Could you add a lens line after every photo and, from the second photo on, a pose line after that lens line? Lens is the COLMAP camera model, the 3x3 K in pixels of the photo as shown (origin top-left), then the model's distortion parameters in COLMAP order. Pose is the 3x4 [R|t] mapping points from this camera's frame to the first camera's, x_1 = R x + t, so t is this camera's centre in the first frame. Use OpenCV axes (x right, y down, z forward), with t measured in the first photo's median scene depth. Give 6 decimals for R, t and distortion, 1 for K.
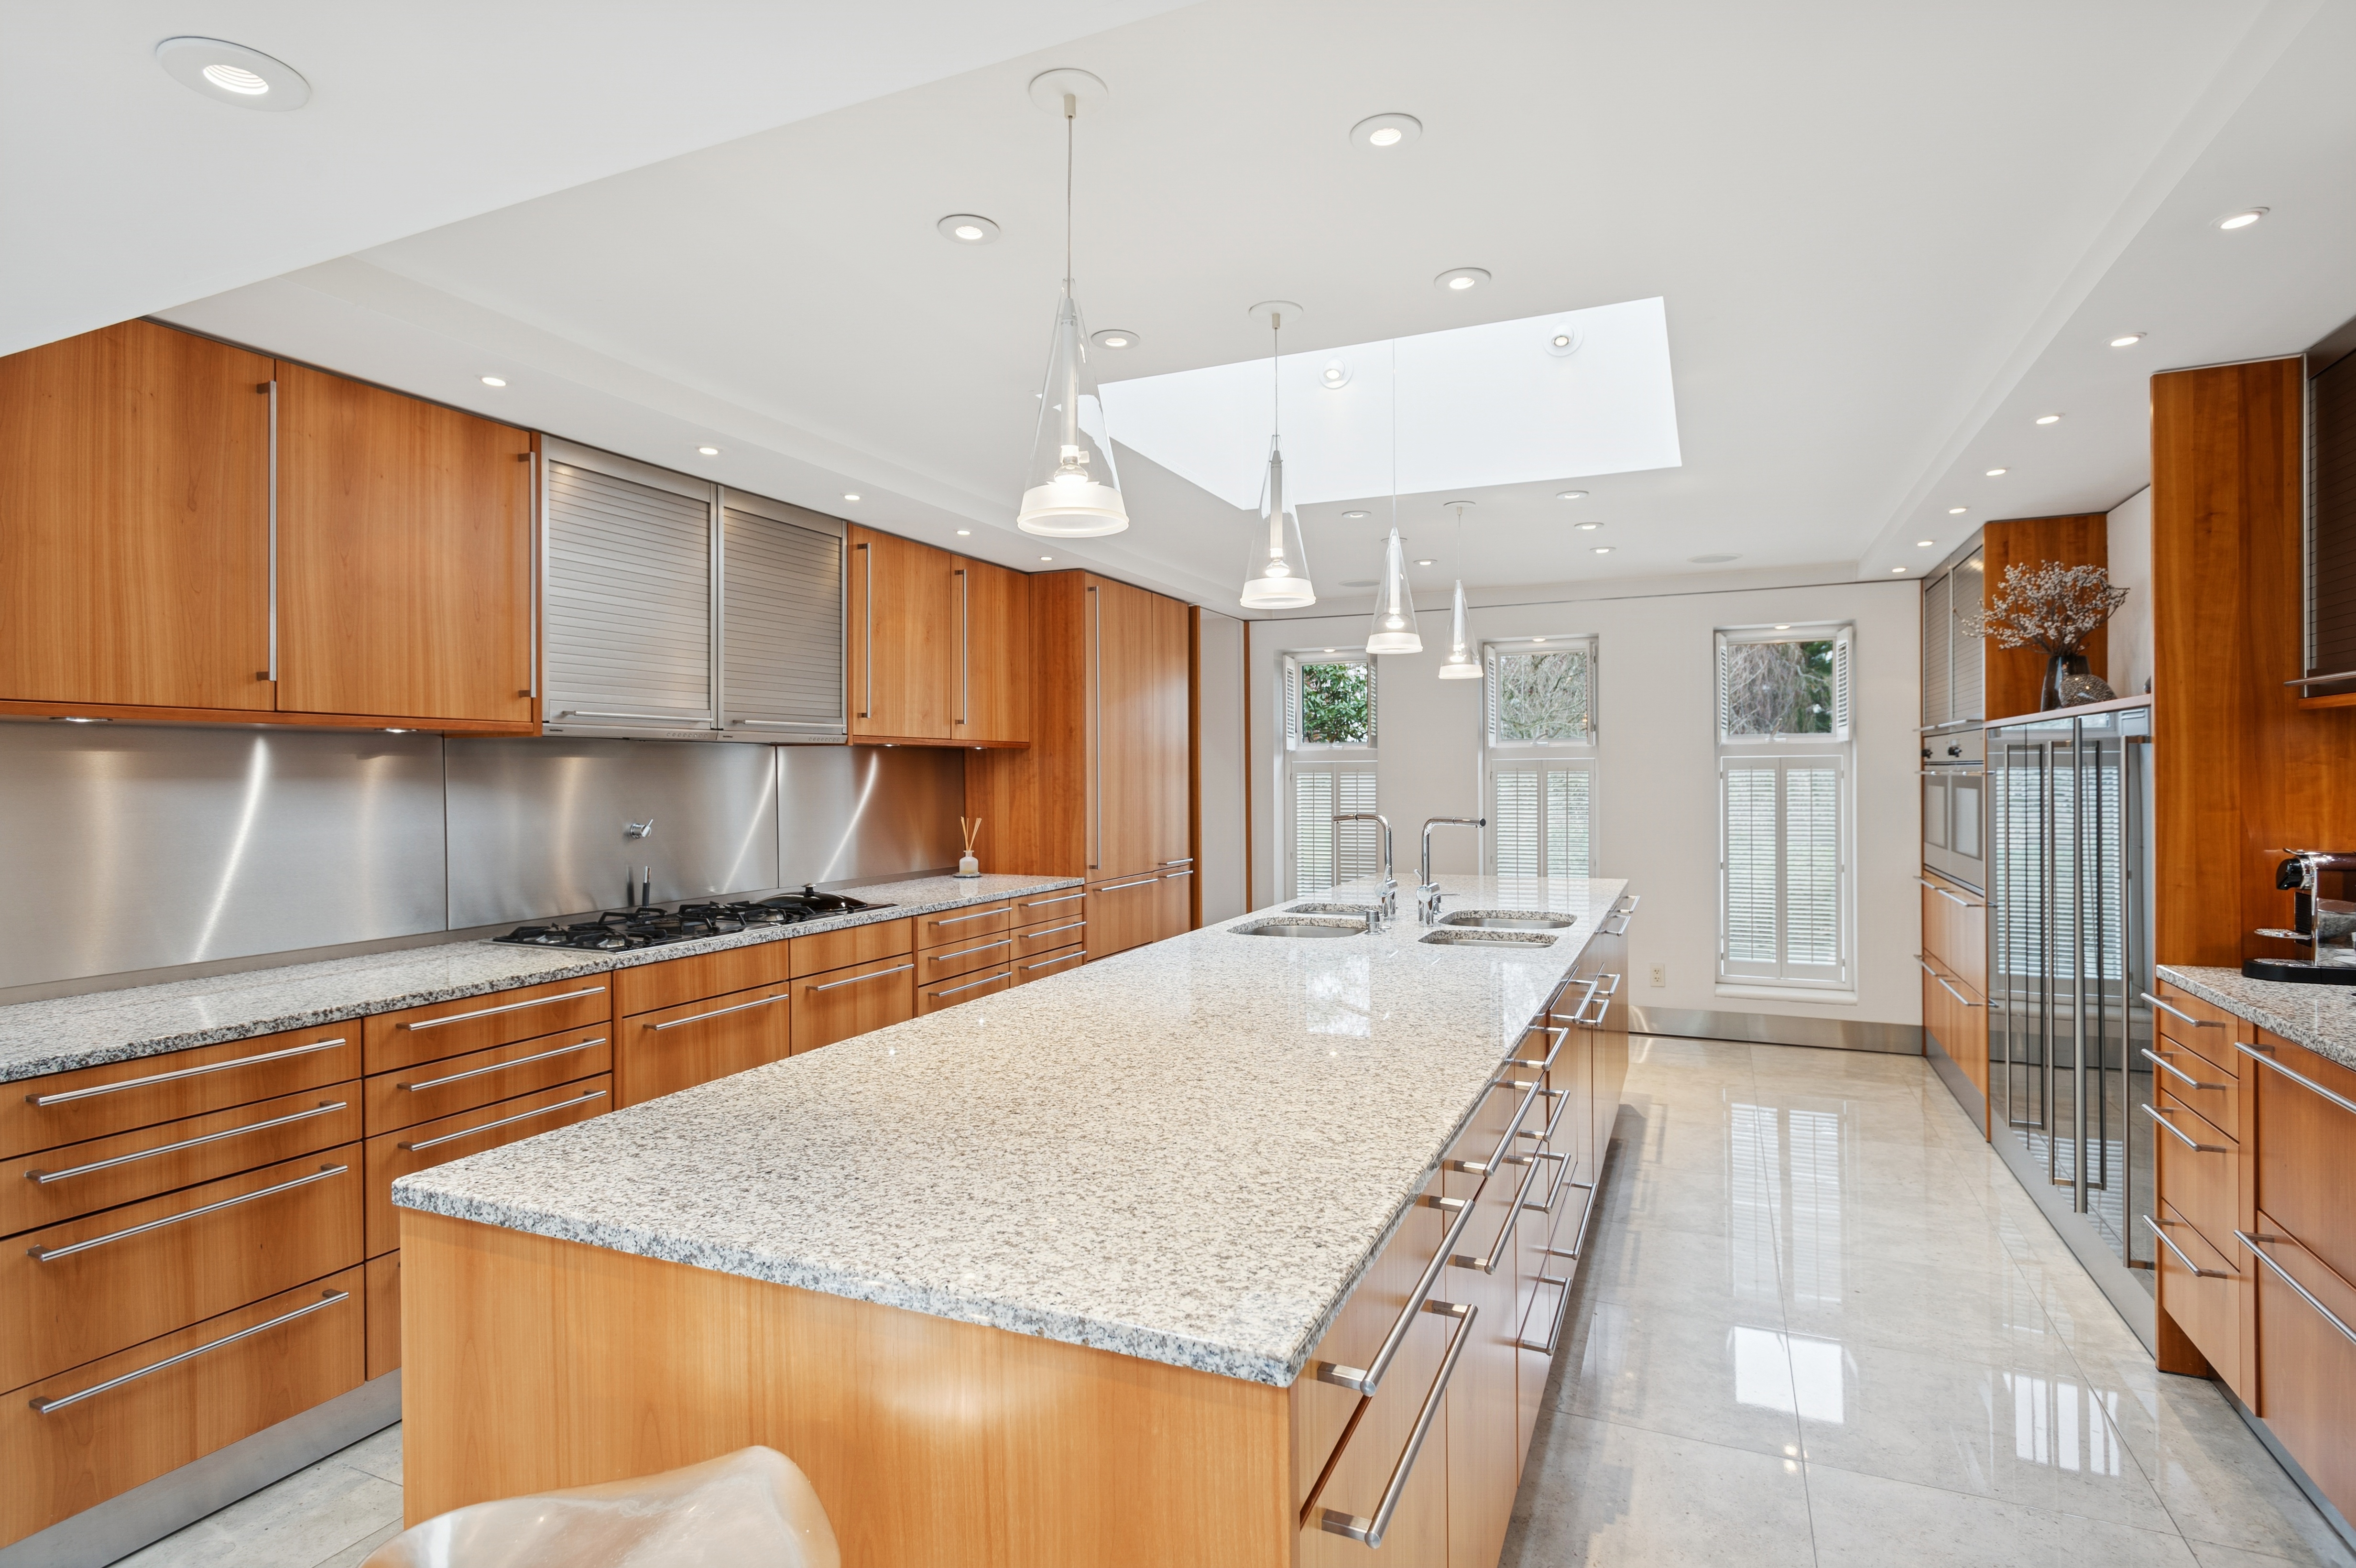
lens RADIAL K [[1195.5, 0, 1181.4], [0, 1195.5, 779.9], [0, 0, 1]] dist [0.010675, 0.000500]
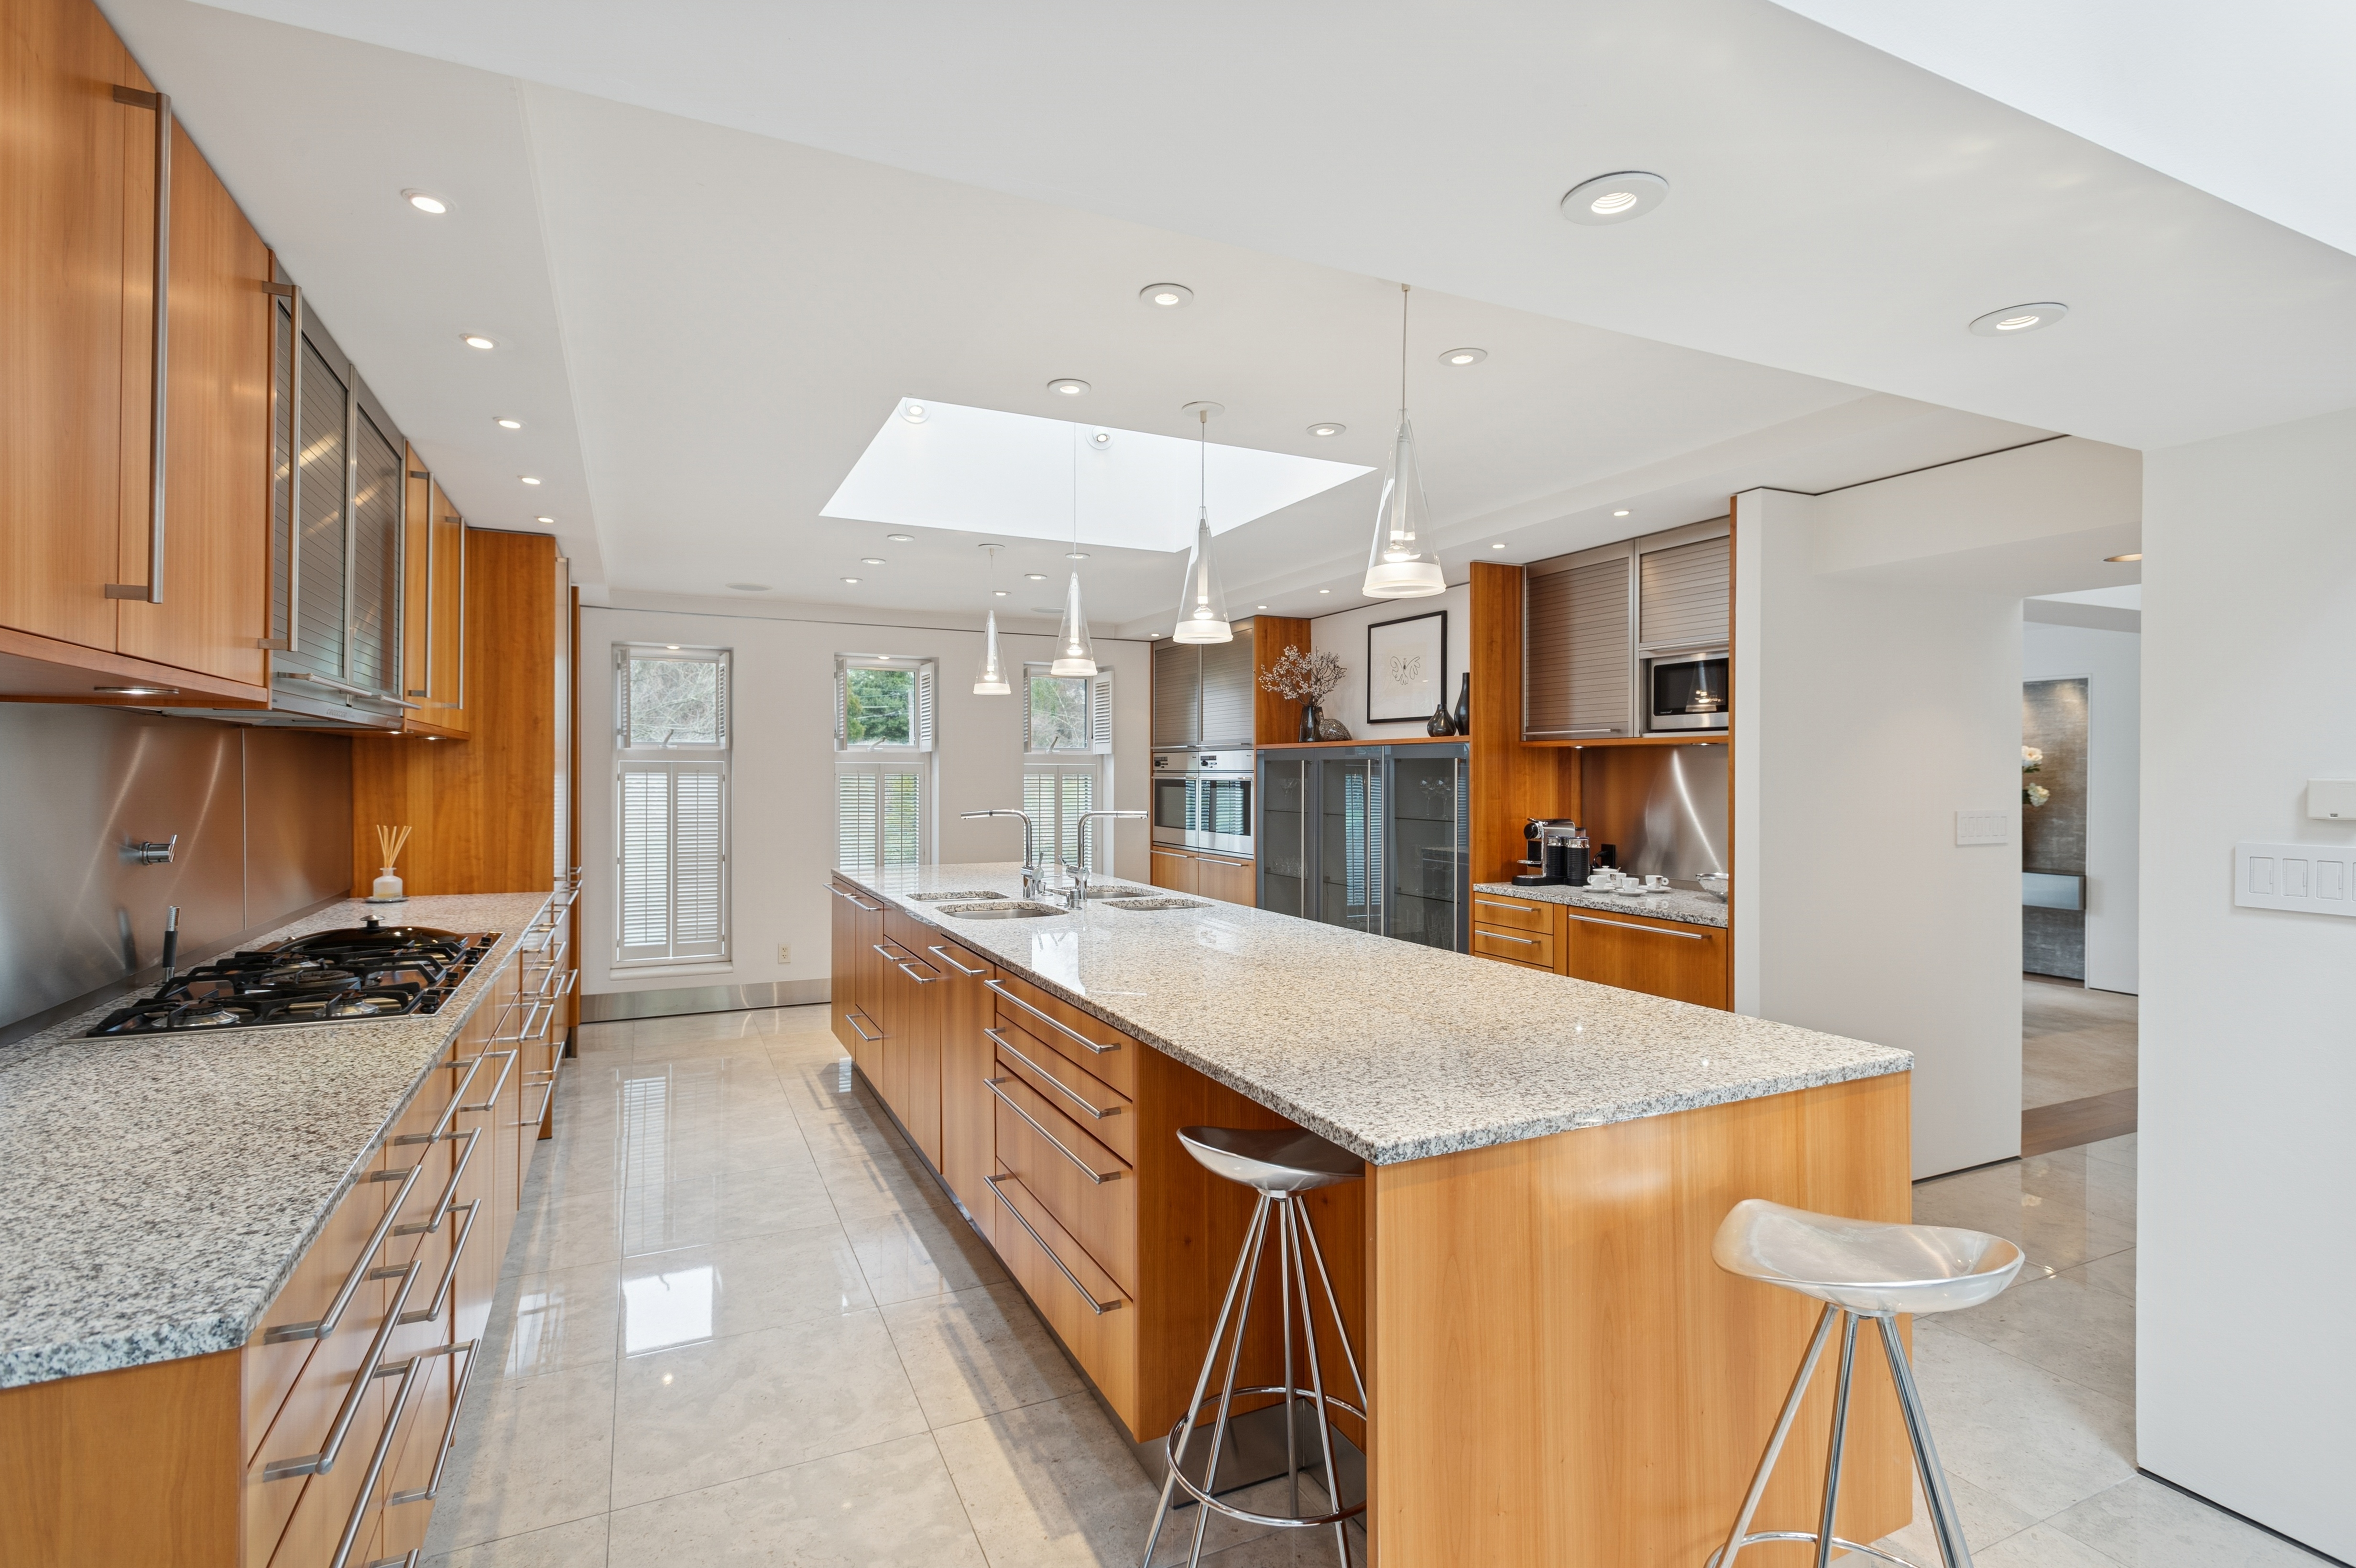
lens RADIAL K [[1110.2, 0, 1182.5], [0, 1110.2, 777.2], [0, 0, 1]] dist [0.013720, -0.001766]
pose [[0.650640, 0.007531, 0.759349, -0.478774], [-0.003866, 0.999971, -0.006605, 0.002744], [-0.759376, 0.001361, 0.650650, 0.149205]]
